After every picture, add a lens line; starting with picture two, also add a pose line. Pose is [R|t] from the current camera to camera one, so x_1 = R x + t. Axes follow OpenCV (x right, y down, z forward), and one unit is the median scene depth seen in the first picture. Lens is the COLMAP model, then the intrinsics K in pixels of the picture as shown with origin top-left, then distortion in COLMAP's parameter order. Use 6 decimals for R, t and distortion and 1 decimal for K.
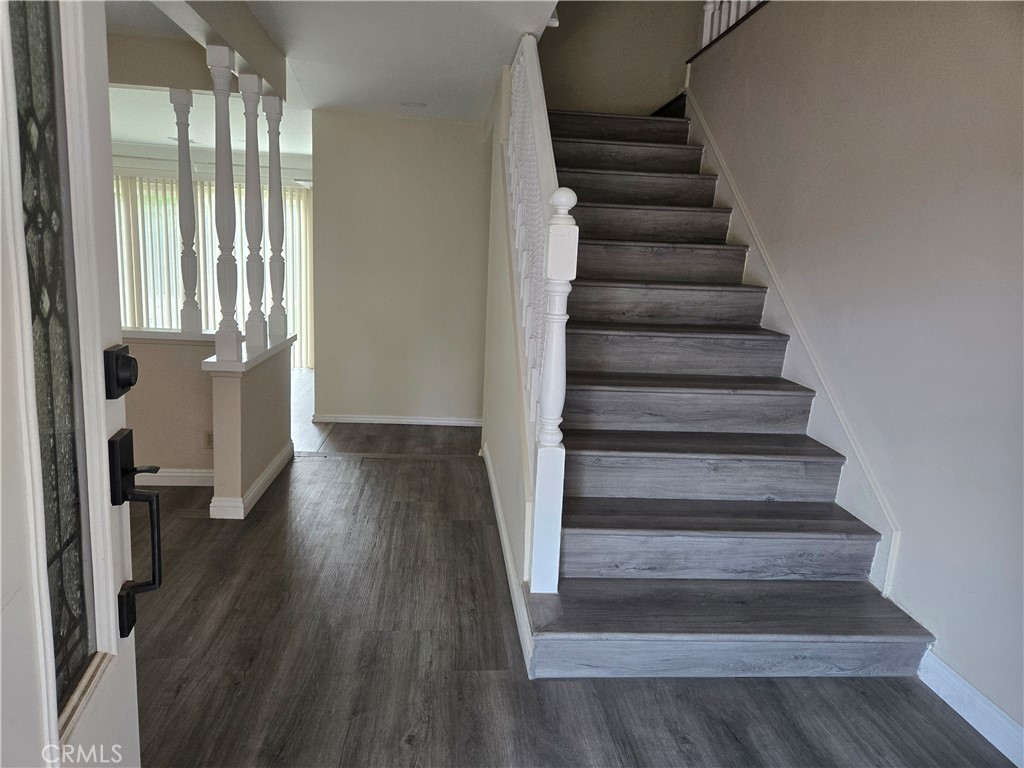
lens RADIAL K [[684.1, 0, 507.7], [0, 684.1, 382.4], [0, 0, 1]] dist [0.062975, -0.046564]
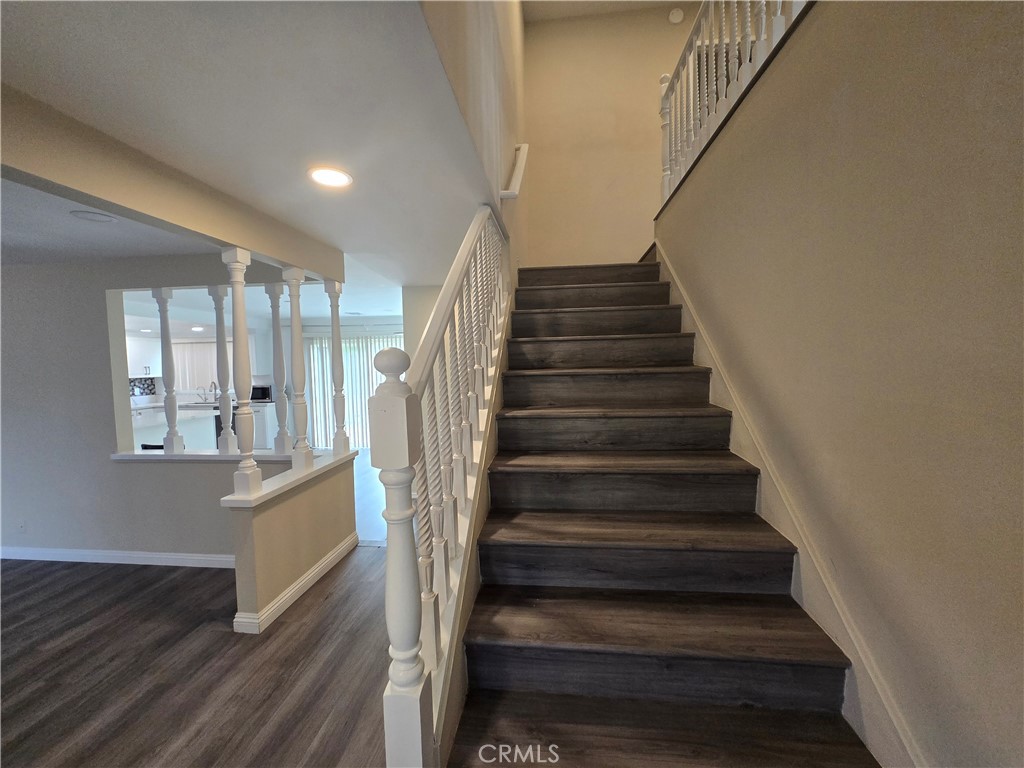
lens RADIAL K [[400.2, 0, 517.4], [0, 400.2, 377.7], [0, 0, 1]] dist [0.000318, -0.000633]
pose [[0.978052, -0.059528, -0.199676, 0.195706], [0.033328, 0.990676, -0.132099, -0.121104], [0.205677, 0.122545, 0.970917, 0.380241]]
